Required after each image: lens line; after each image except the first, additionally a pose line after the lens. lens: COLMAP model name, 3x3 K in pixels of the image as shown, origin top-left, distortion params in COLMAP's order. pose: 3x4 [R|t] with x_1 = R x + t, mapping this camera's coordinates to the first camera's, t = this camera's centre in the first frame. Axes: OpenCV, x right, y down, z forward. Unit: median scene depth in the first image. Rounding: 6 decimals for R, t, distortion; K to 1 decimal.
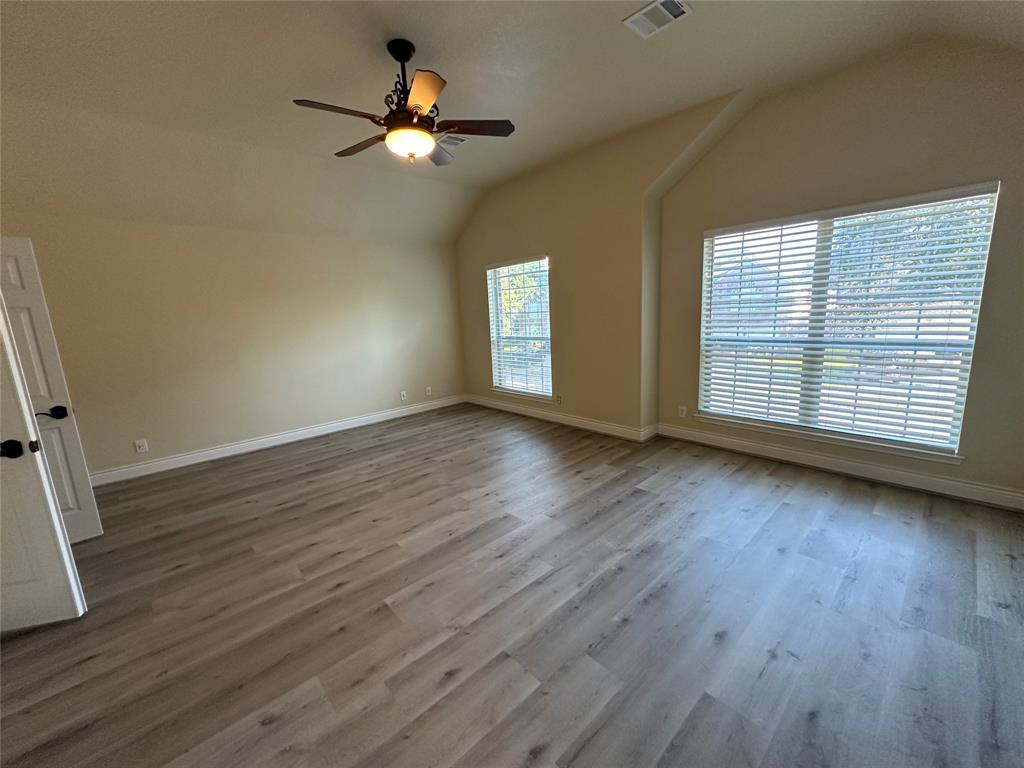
lens RADIAL K [[406.6, 0, 512.0], [0, 406.6, 384.0], [0, 0, 1]] dist [0.000510, -0.000103]
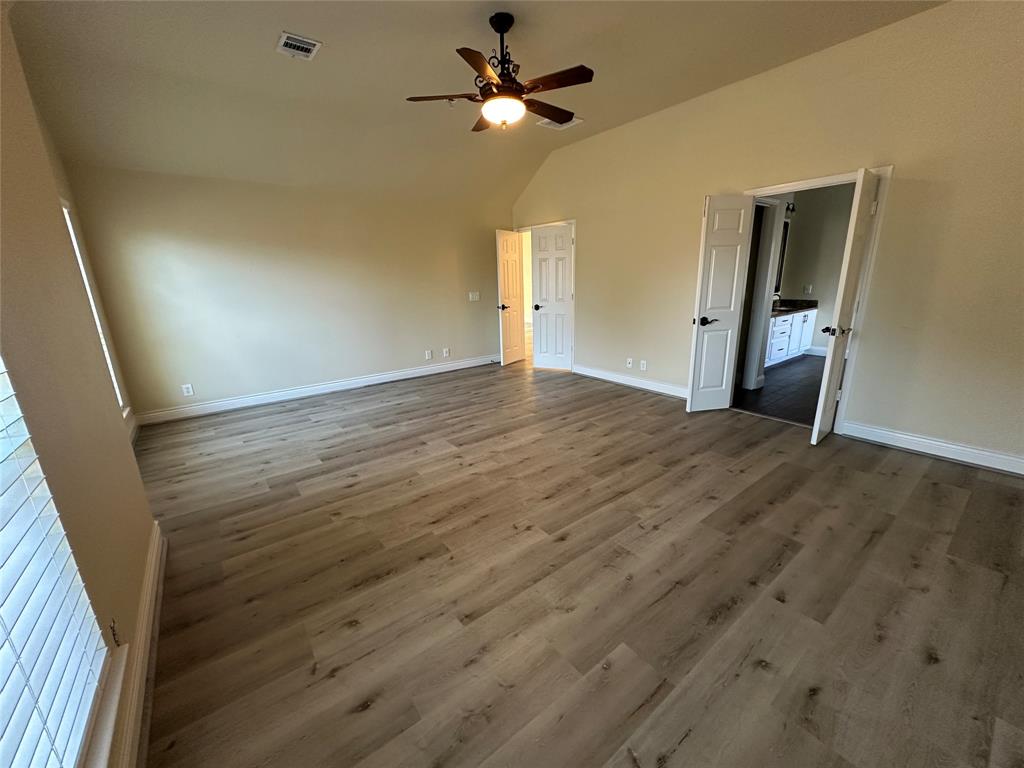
lens RADIAL K [[406.6, 0, 512.0], [0, 406.6, 384.0], [0, 0, 1]] dist [0.000510, -0.000103]
pose [[-0.993738, 0.053040, 0.098344, -0.280760], [0.090075, 0.901080, 0.424195, -0.318585], [-0.066117, 0.430397, -0.900215, 1.898521]]
